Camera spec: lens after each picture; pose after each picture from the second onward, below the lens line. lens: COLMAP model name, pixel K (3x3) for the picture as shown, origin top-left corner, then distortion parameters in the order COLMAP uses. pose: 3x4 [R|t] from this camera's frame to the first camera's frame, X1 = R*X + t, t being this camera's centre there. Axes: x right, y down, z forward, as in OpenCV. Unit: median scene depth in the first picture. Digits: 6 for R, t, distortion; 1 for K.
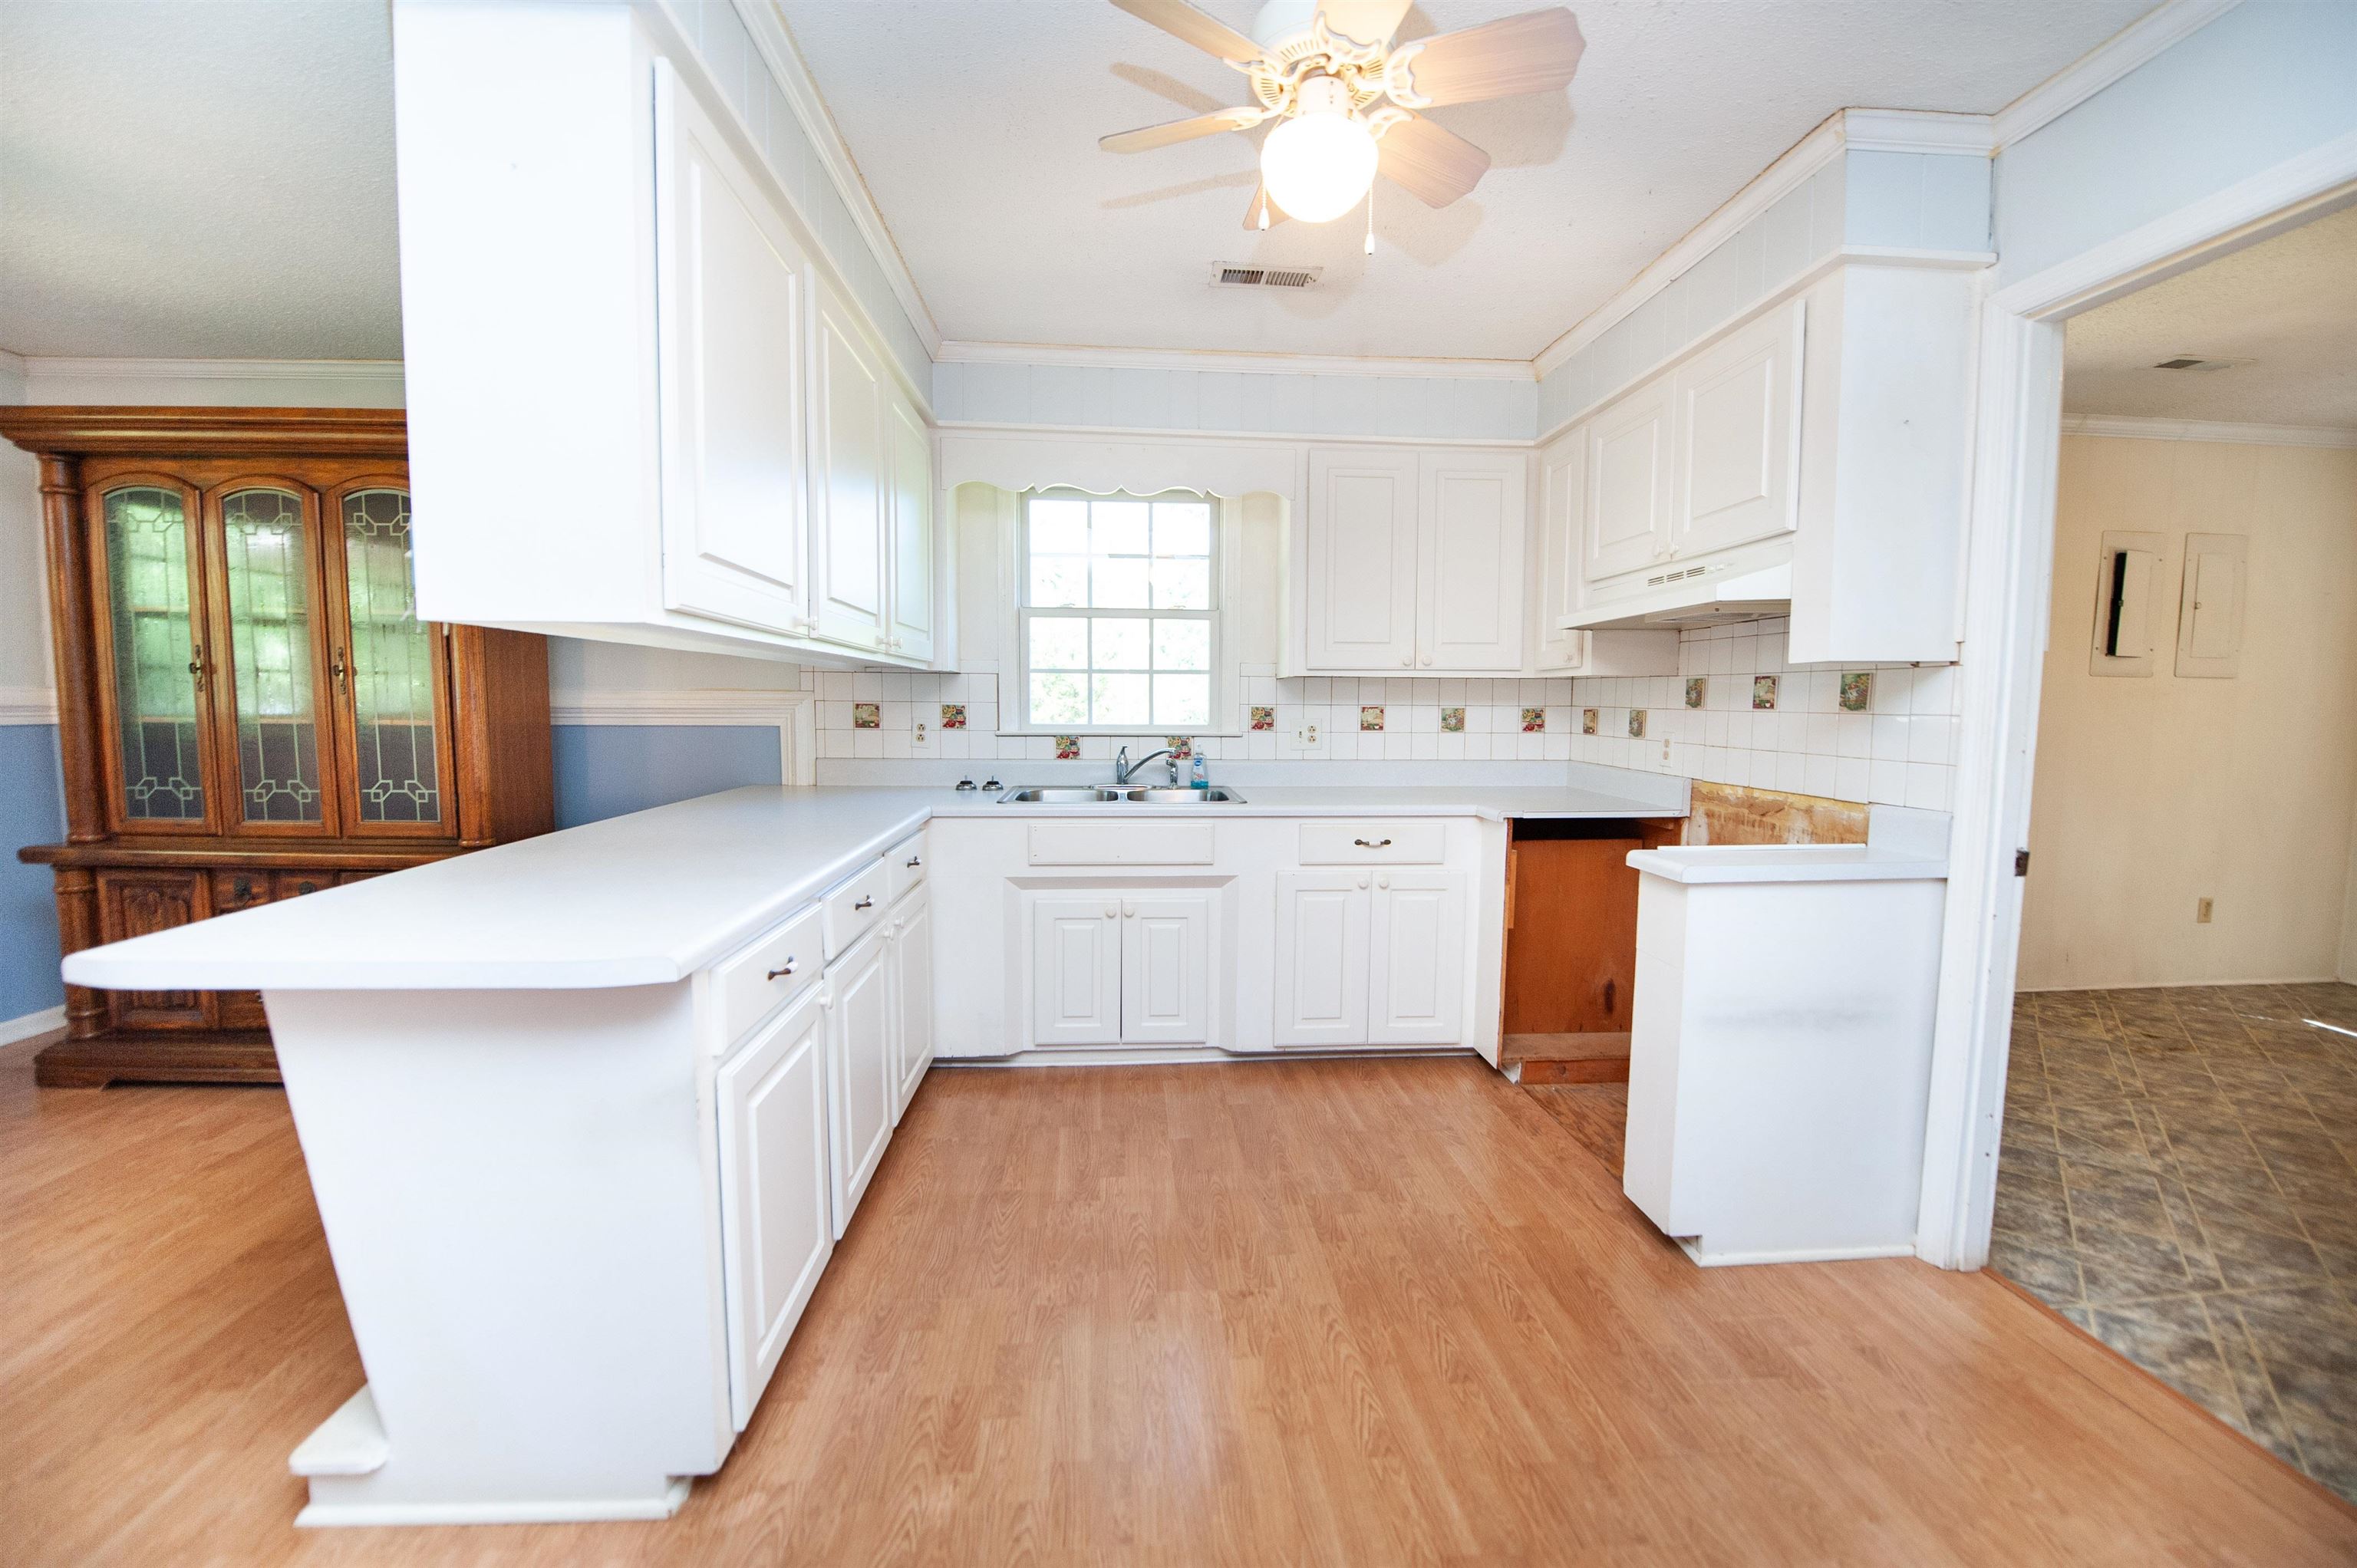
lens RADIAL K [[957.5, 0, 1188.9], [0, 957.5, 793.4], [0, 0, 1]] dist [-0.018289, -0.002474]
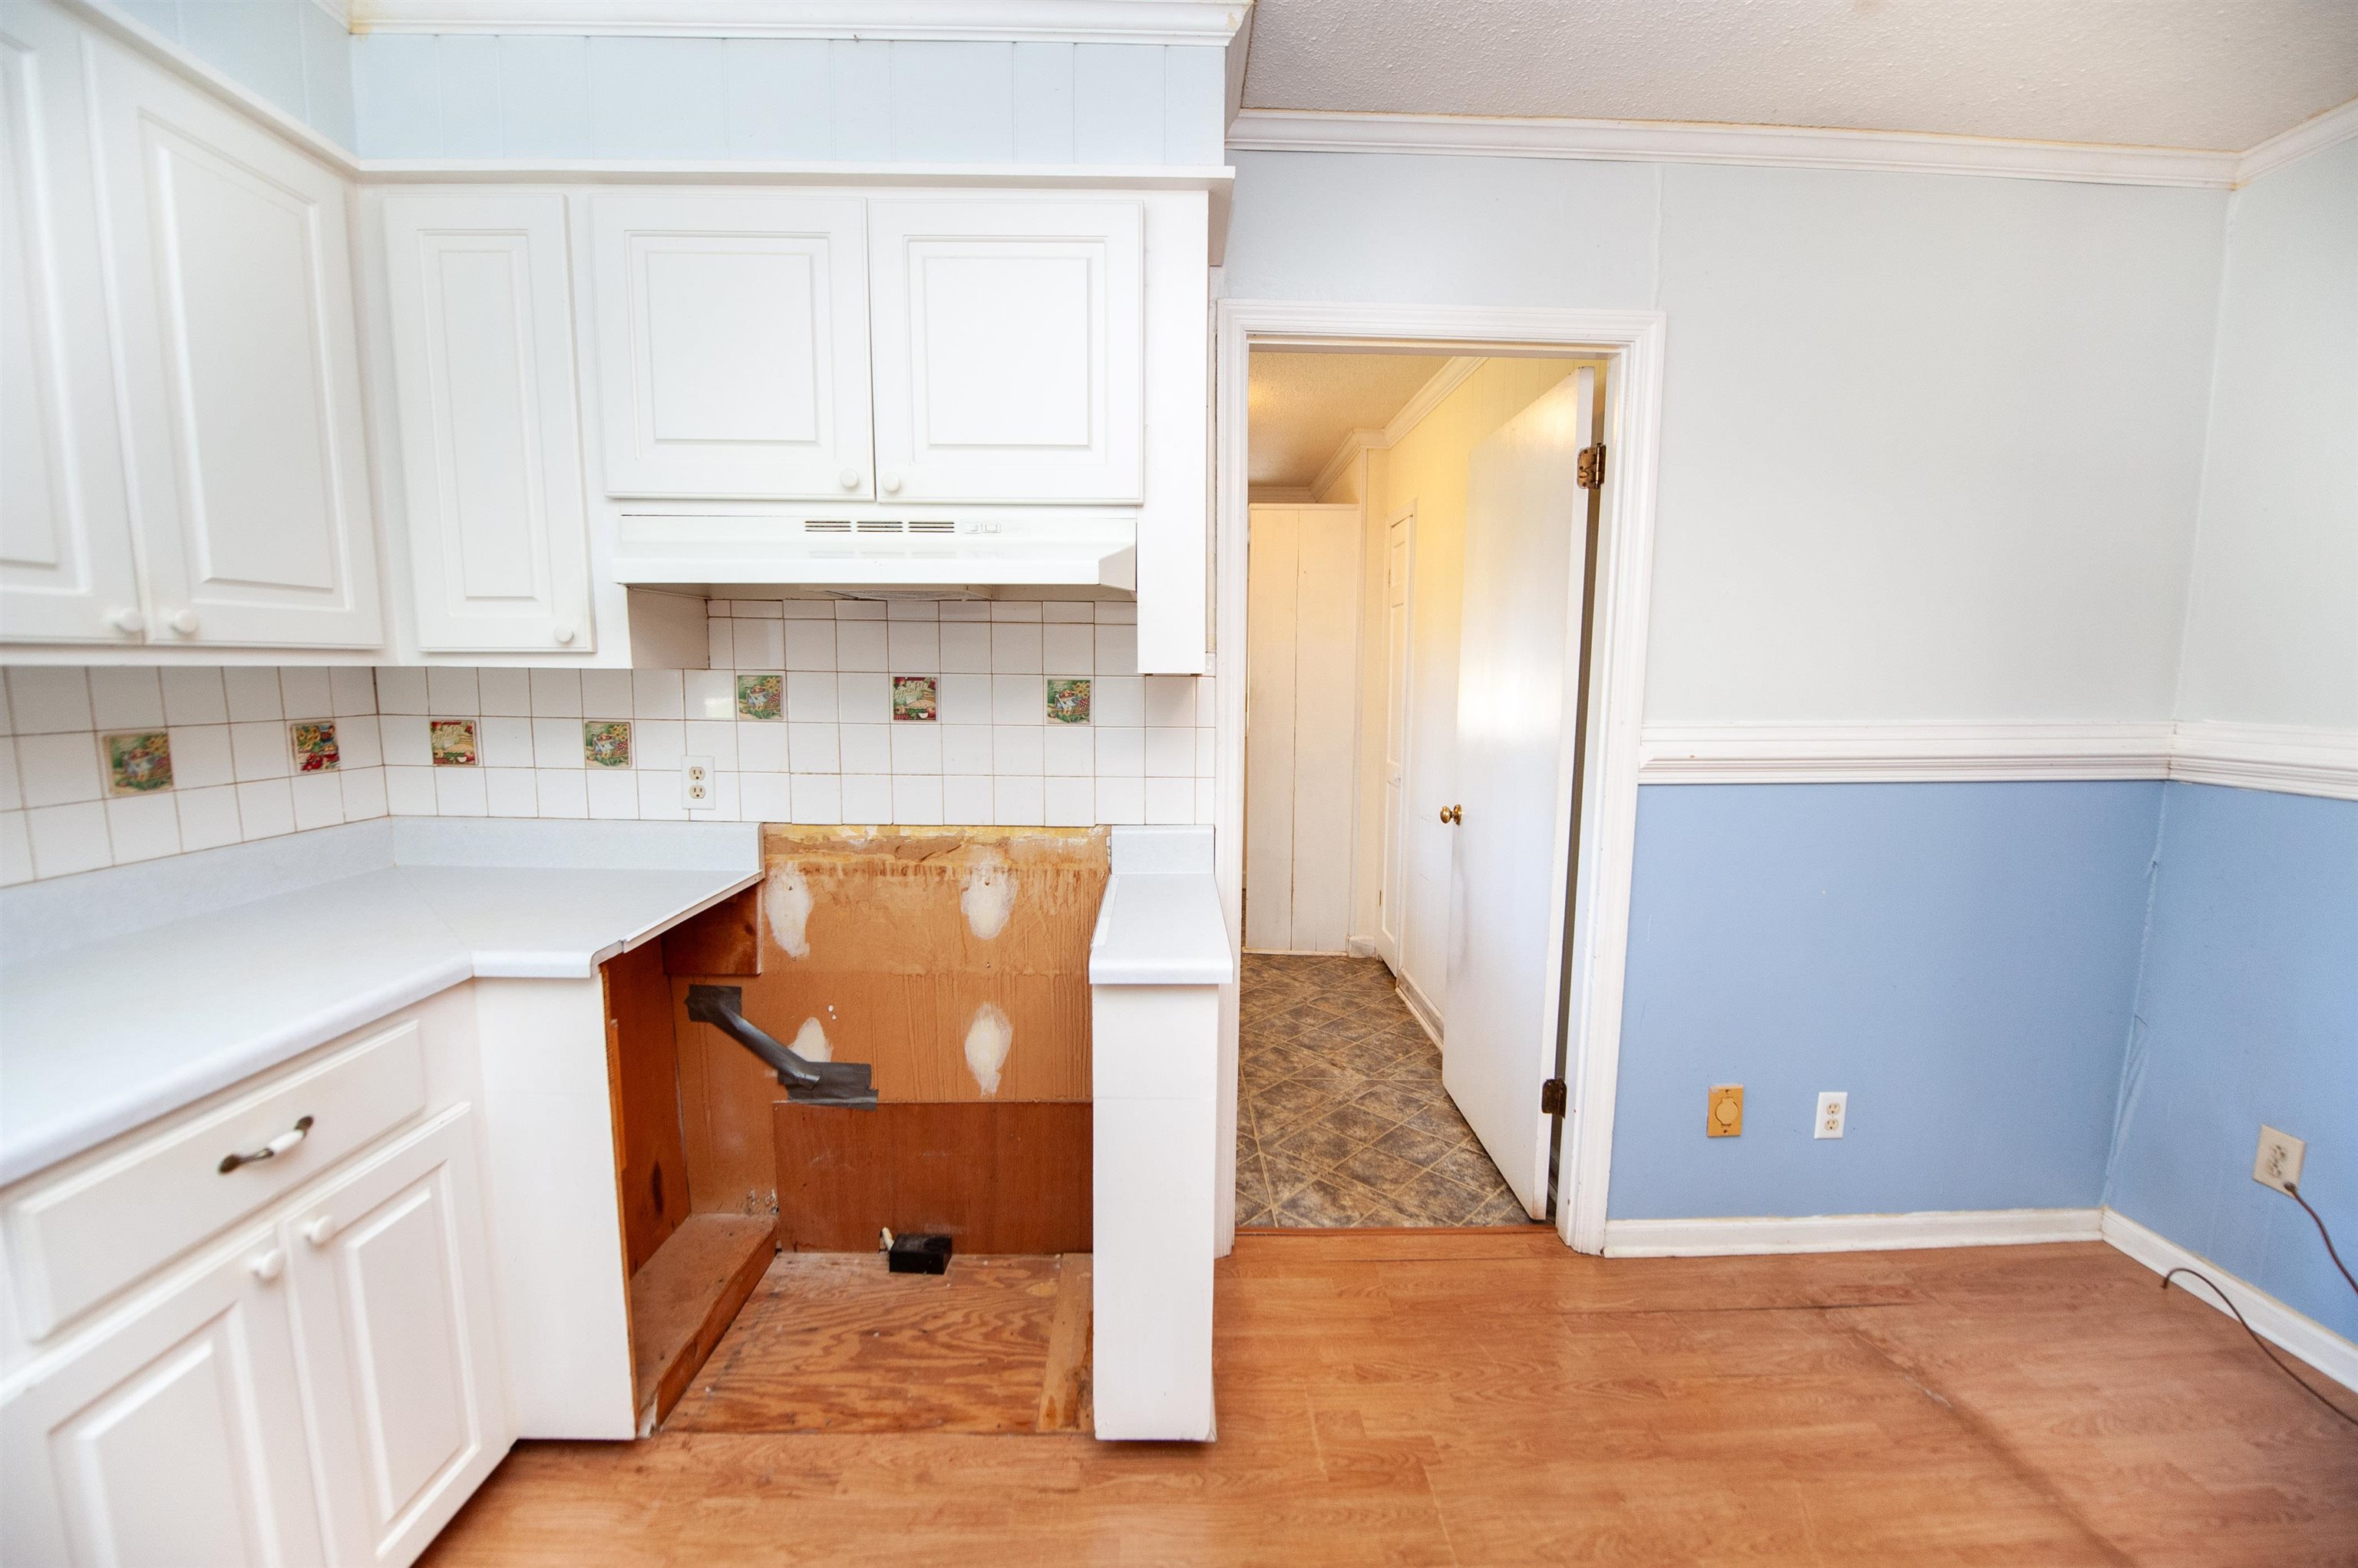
lens RADIAL K [[943.0, 0, 1185.5], [0, 943.0, 792.2], [0, 0, 1]] dist [-0.011047, -0.004914]
pose [[0.049384, -0.130140, 0.990265, -0.133341], [0.082620, 0.988609, 0.125802, -0.109136], [-0.995357, 0.075603, 0.059573, 0.747470]]
